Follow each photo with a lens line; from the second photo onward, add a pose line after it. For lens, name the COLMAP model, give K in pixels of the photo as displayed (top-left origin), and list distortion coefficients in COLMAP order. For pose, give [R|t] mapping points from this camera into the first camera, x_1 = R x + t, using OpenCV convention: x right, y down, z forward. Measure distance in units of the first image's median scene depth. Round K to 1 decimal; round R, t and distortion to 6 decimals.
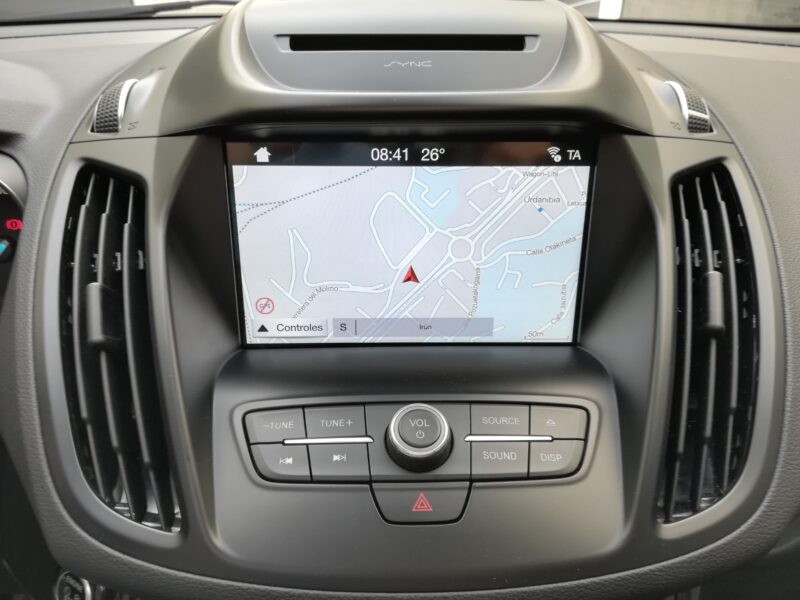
lens RADIAL K [[627.3, 0, 396.0], [0, 627.3, 300.1], [0, 0, 1]] dist [0.071418, -0.109050]
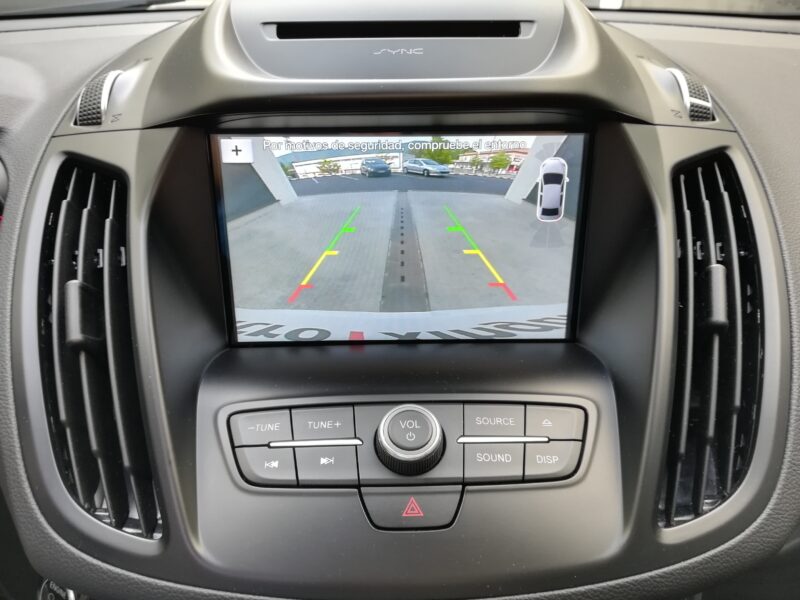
lens RADIAL K [[627.3, 0, 396.0], [0, 627.3, 300.1], [0, 0, 1]] dist [0.071418, -0.109050]
pose [[0.999970, -0.006163, -0.004760, 0.019575], [0.006199, 0.999951, 0.007781, -0.001896], [0.004712, -0.007810, 0.999958, 0.035970]]
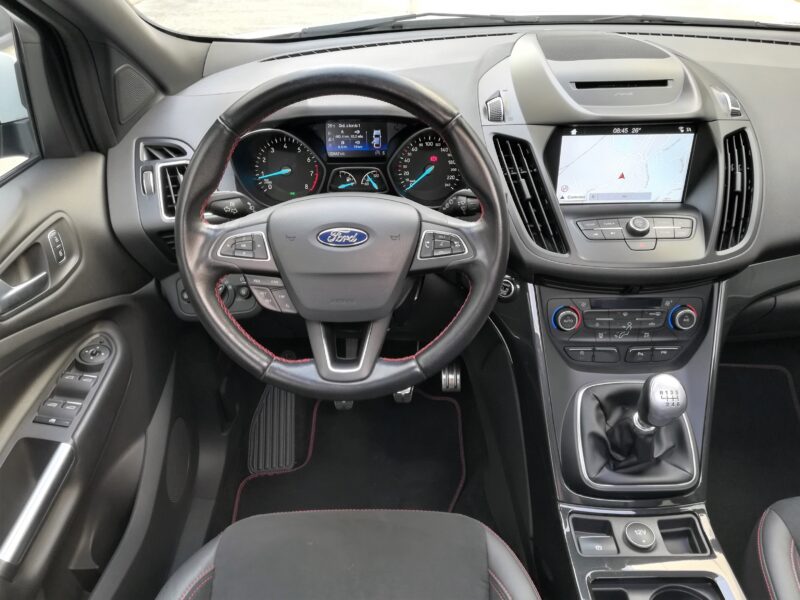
lens RADIAL K [[627.3, 0, 396.0], [0, 627.3, 300.1], [0, 0, 1]] dist [0.071418, -0.109050]
pose [[0.999410, -0.005378, -0.033928, -0.960336], [0.009214, 0.993443, 0.113960, 0.191488], [0.033093, -0.114205, 0.992906, -1.985556]]
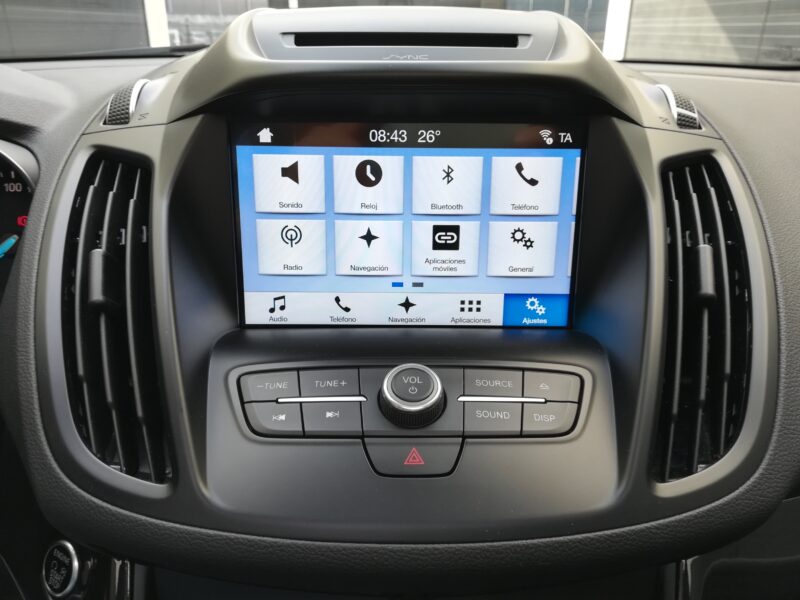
lens RADIAL K [[627.3, 0, 396.0], [0, 627.3, 300.1], [0, 0, 1]] dist [0.071418, -0.109050]
pose [[0.999914, 0.007739, -0.010560, 0.018560], [-0.008702, 0.995501, -0.094351, 0.146524], [0.009783, 0.094435, 0.995483, -0.010226]]
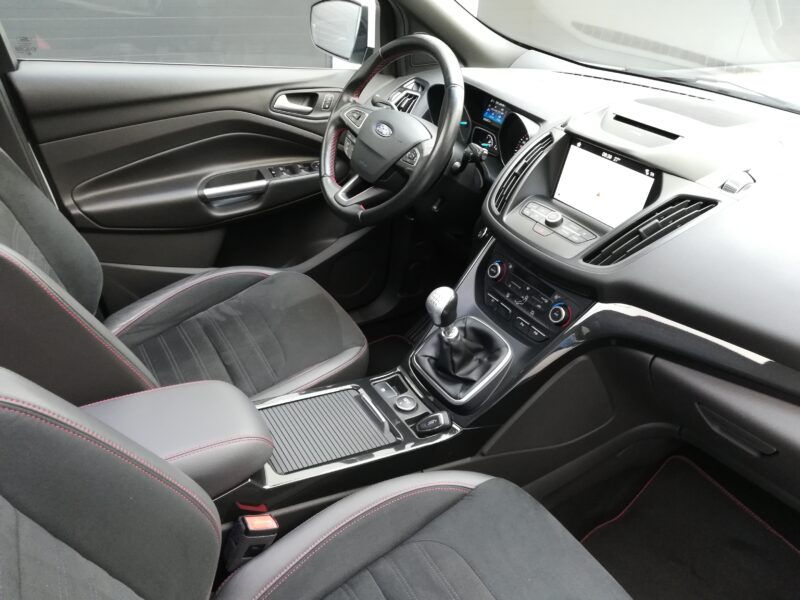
lens RADIAL K [[617.3, 0, 400.0], [0, 617.3, 300.0], [0, 0, 1]] dist [0.074247, 0.000825]
pose [[0.510400, 0.482202, -0.712020, 2.298739], [-0.482752, 0.845879, 0.226803, 0.206045], [0.711648, 0.227969, 0.664521, -1.917870]]
